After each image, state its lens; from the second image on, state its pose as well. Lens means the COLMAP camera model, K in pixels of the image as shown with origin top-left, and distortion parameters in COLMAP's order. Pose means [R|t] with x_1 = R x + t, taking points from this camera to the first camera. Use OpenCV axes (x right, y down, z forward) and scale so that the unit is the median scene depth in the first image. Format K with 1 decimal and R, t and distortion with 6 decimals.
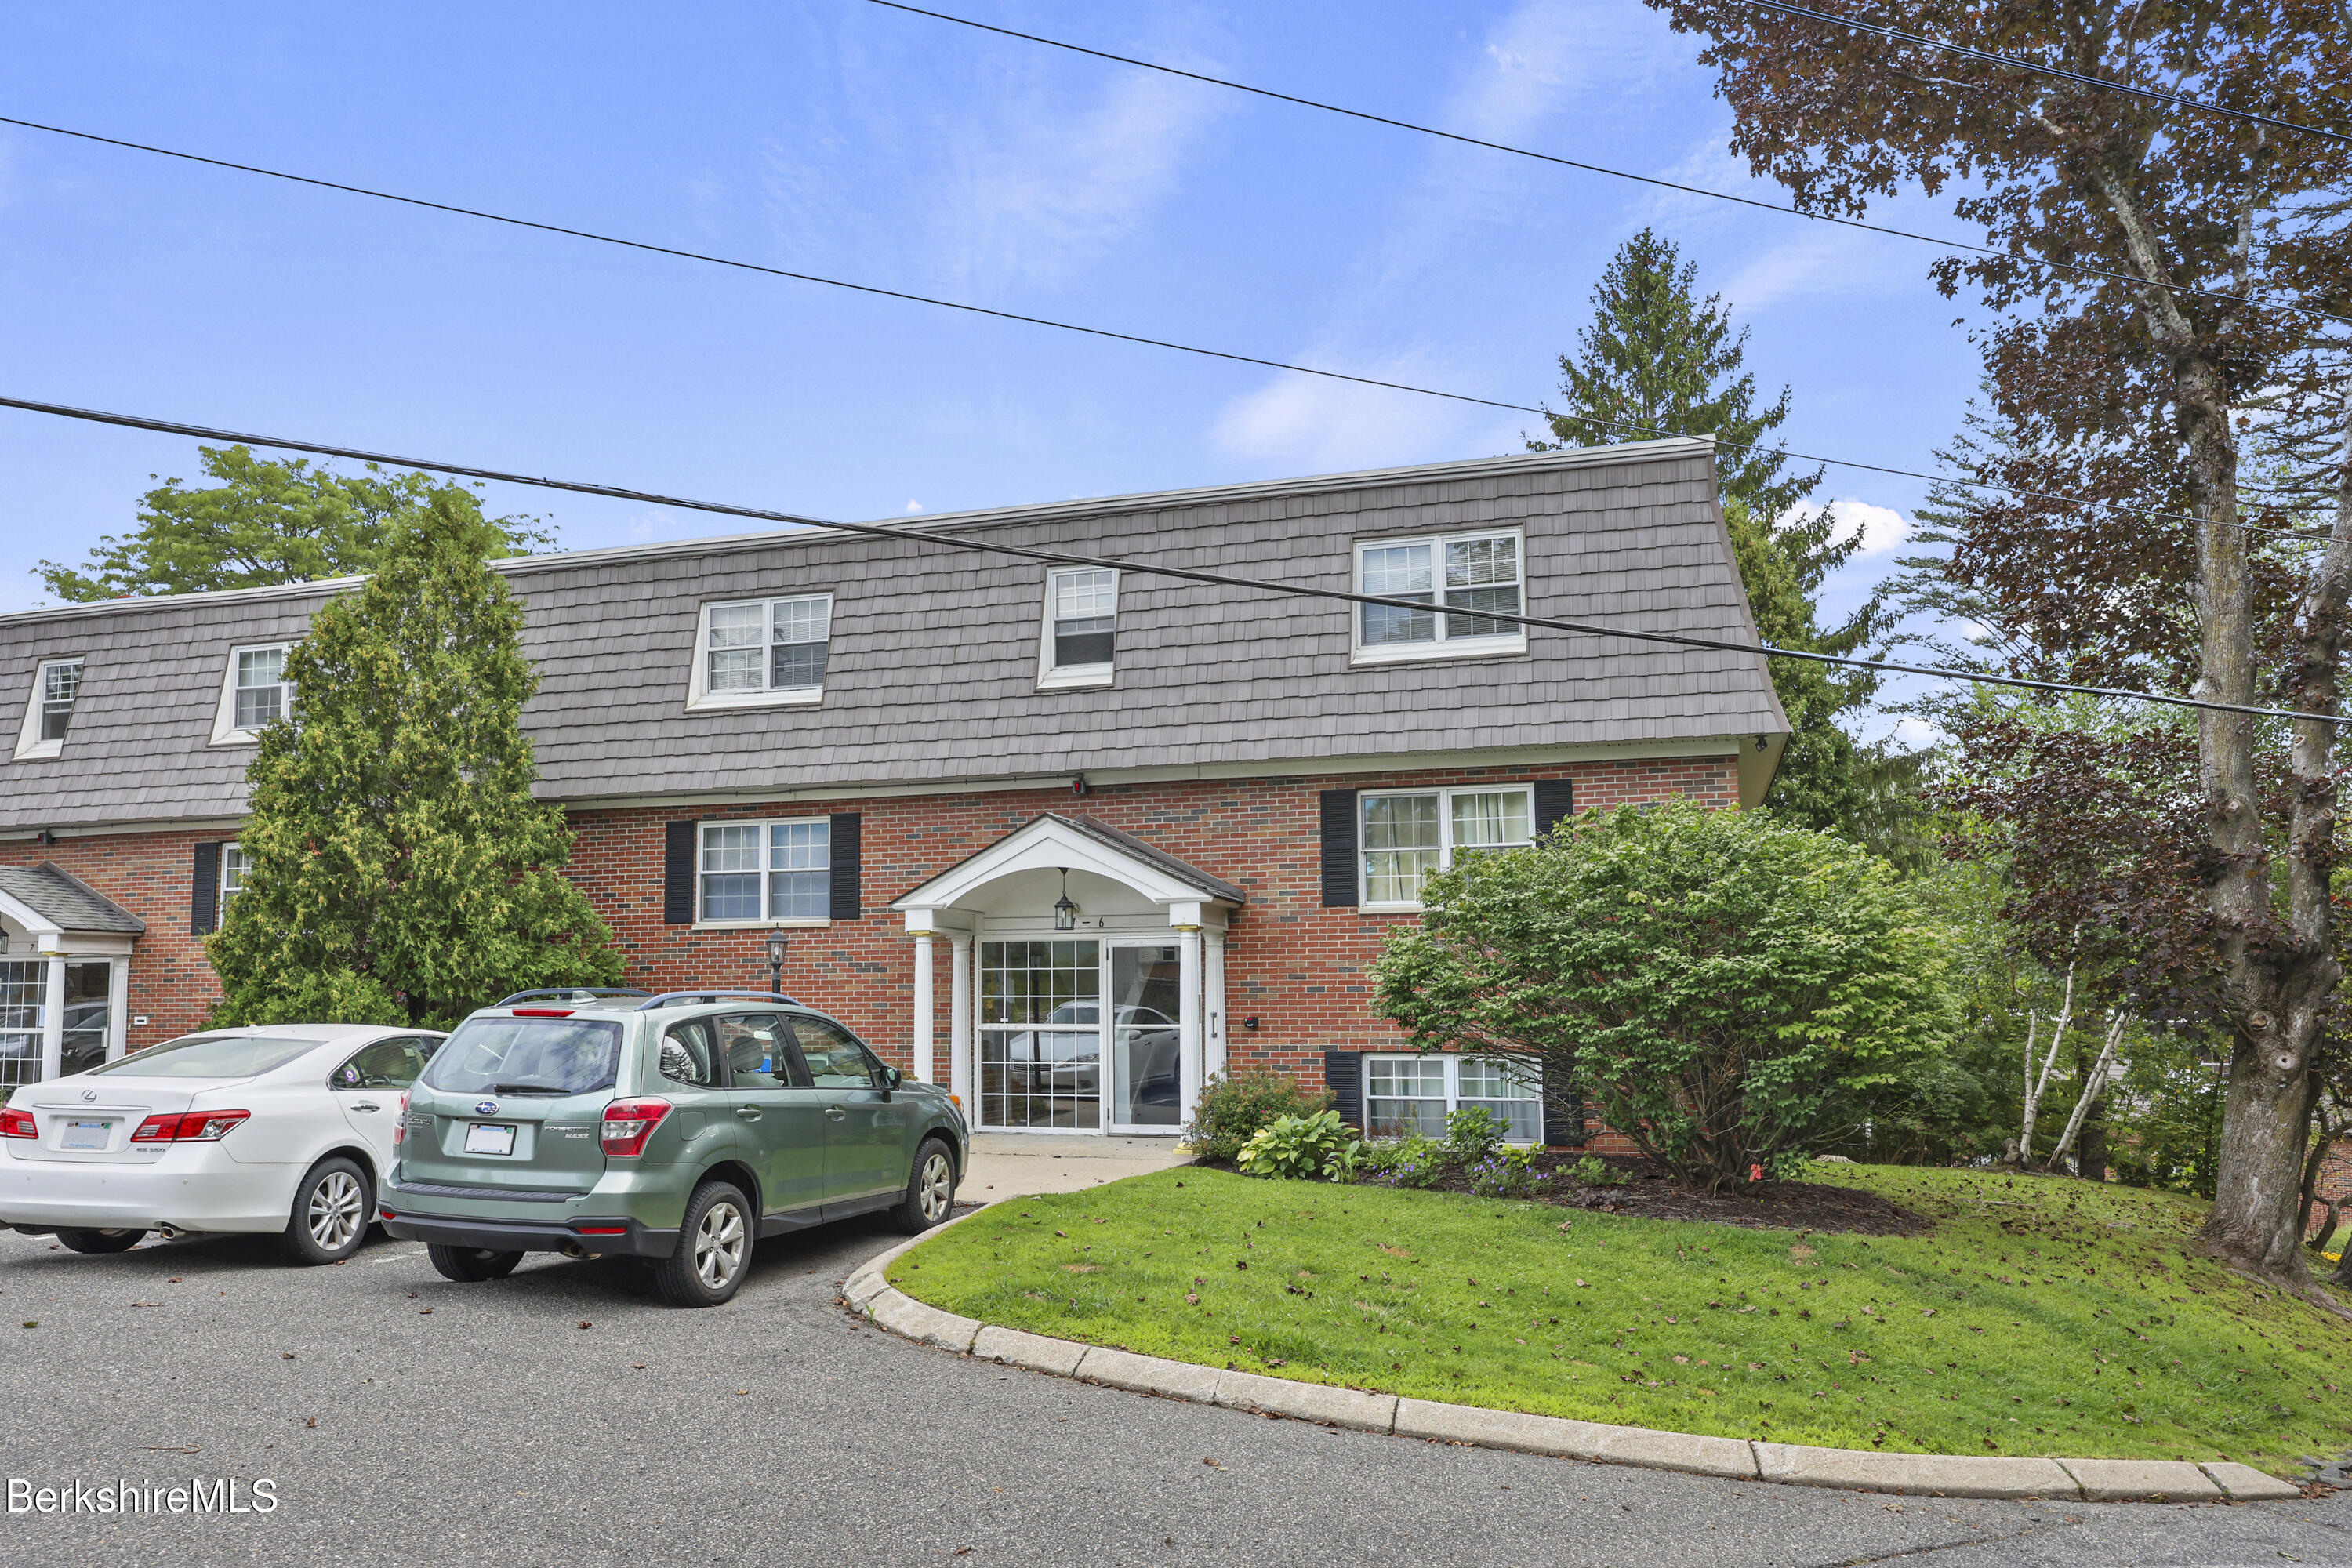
lens RADIAL K [[1704.3, 0, 1171.2], [0, 1704.3, 787.7], [0, 0, 1]] dist [-0.005416, -0.000174]
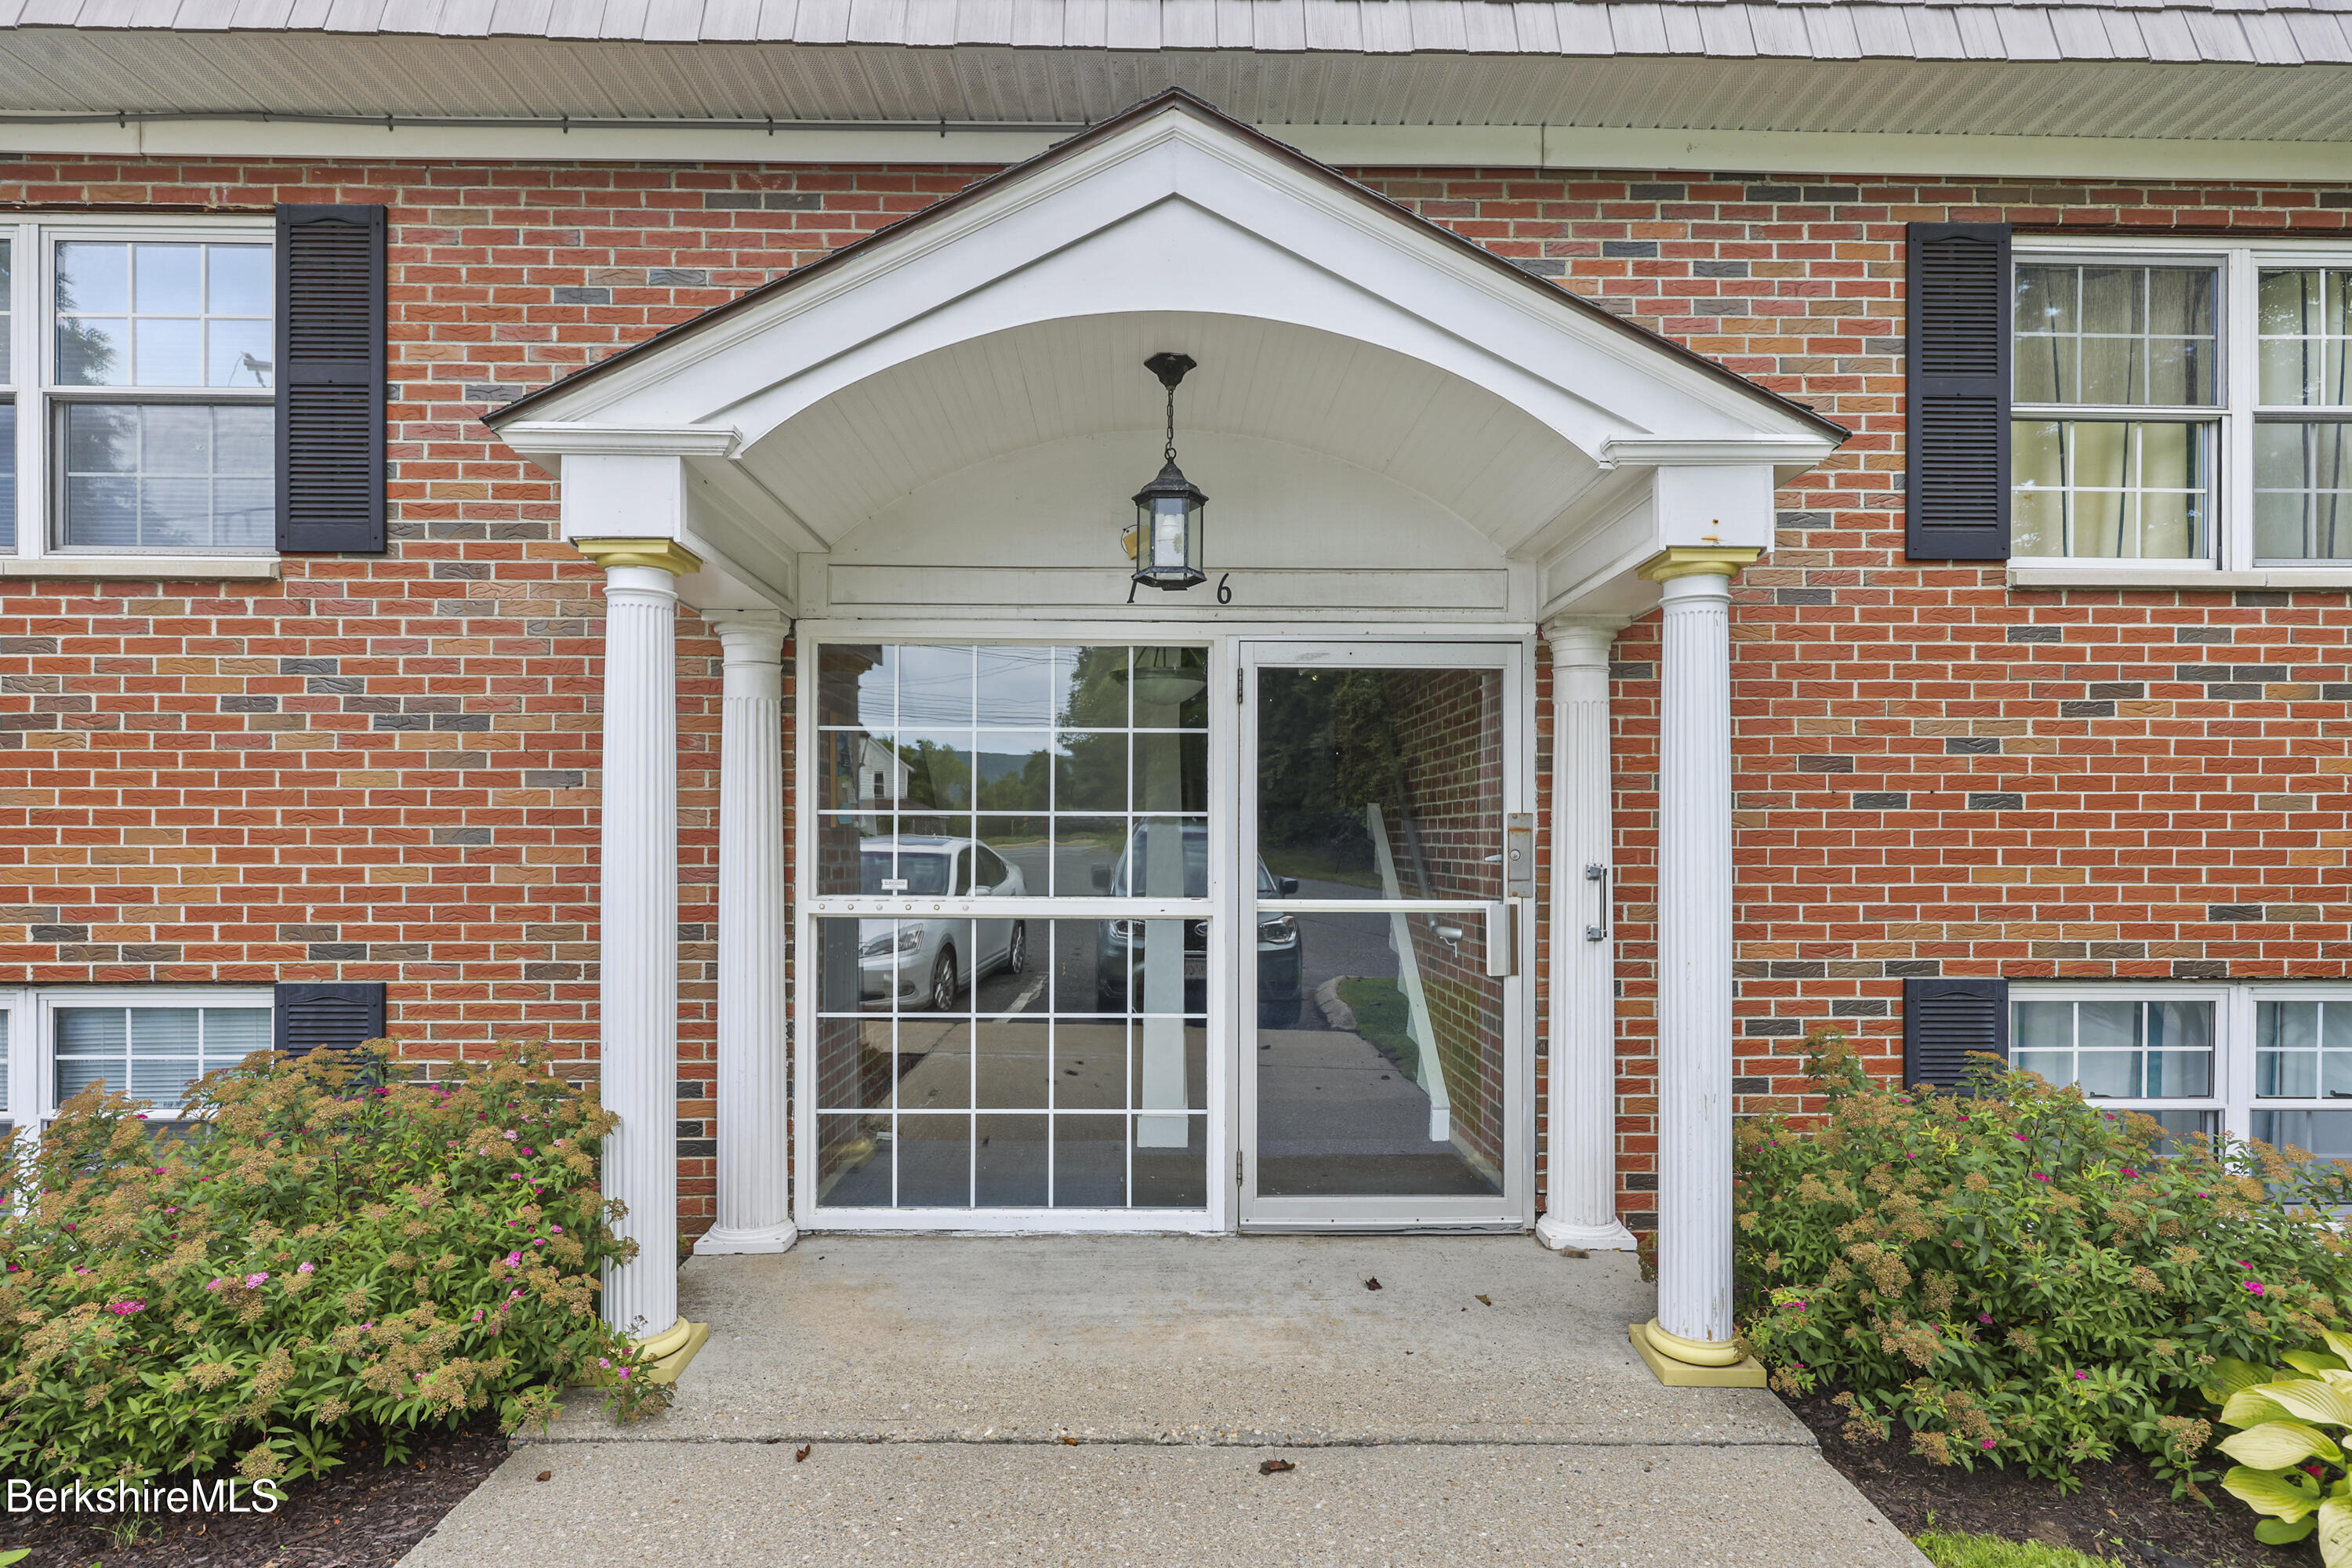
lens RADIAL K [[1264.0, 0, 1180.7], [0, 1264.0, 834.7], [0, 0, 1]] dist [-0.000095, -0.000158]
pose [[0.947059, 0.014354, 0.320738, -0.123891], [-0.048641, 0.993884, 0.099144, 0.100712], [-0.317354, -0.109496, 0.941965, 0.759819]]
